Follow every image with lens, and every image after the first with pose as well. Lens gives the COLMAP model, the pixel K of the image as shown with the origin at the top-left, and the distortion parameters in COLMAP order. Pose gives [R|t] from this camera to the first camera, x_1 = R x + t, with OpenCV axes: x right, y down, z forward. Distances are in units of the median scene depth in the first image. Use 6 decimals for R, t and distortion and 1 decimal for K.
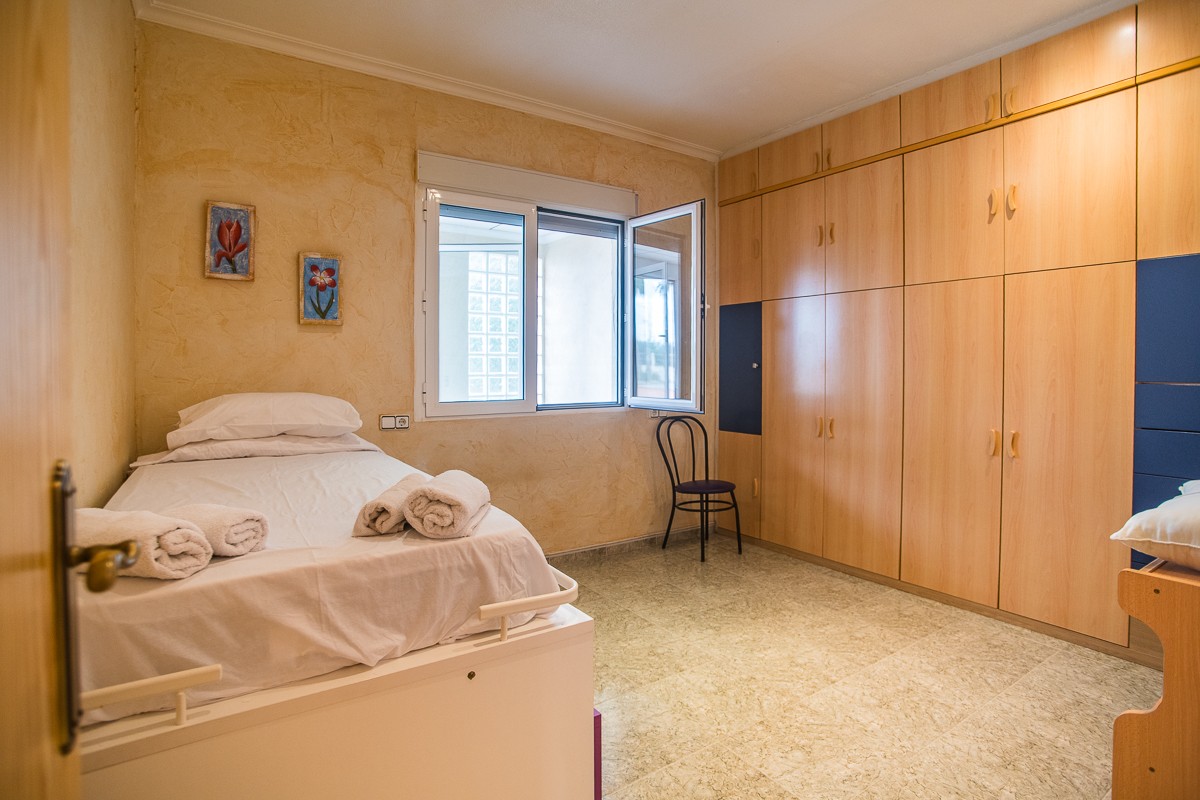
lens RADIAL K [[602.1, 0, 601.1], [0, 602.1, 388.9], [0, 0, 1]] dist [-0.046986, 0.006022]
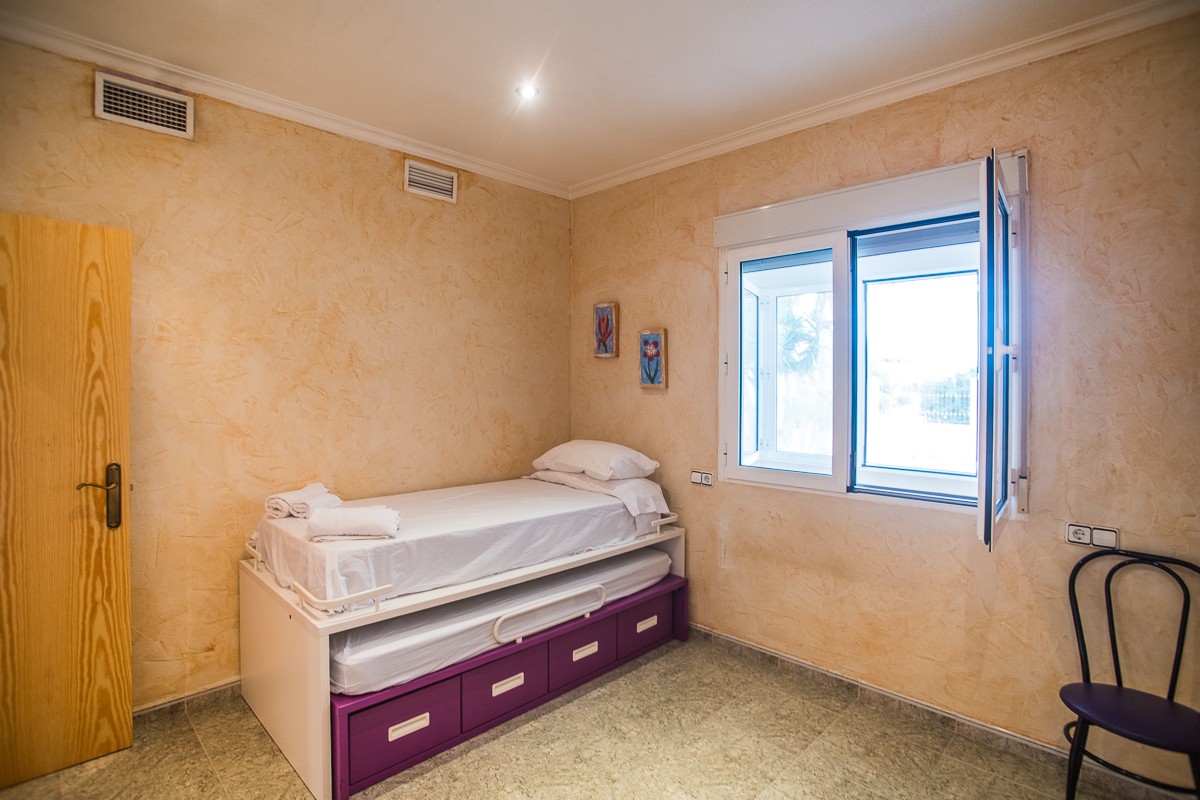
lens RADIAL K [[602.1, 0, 602.5], [0, 602.1, 396.2], [0, 0, 1]] dist [-0.046986, 0.006022]
pose [[0.218456, 0.024074, -0.975550, 0.689026], [-0.041407, 0.999024, 0.015381, -0.103342], [0.974968, 0.037034, 0.219239, 0.614436]]
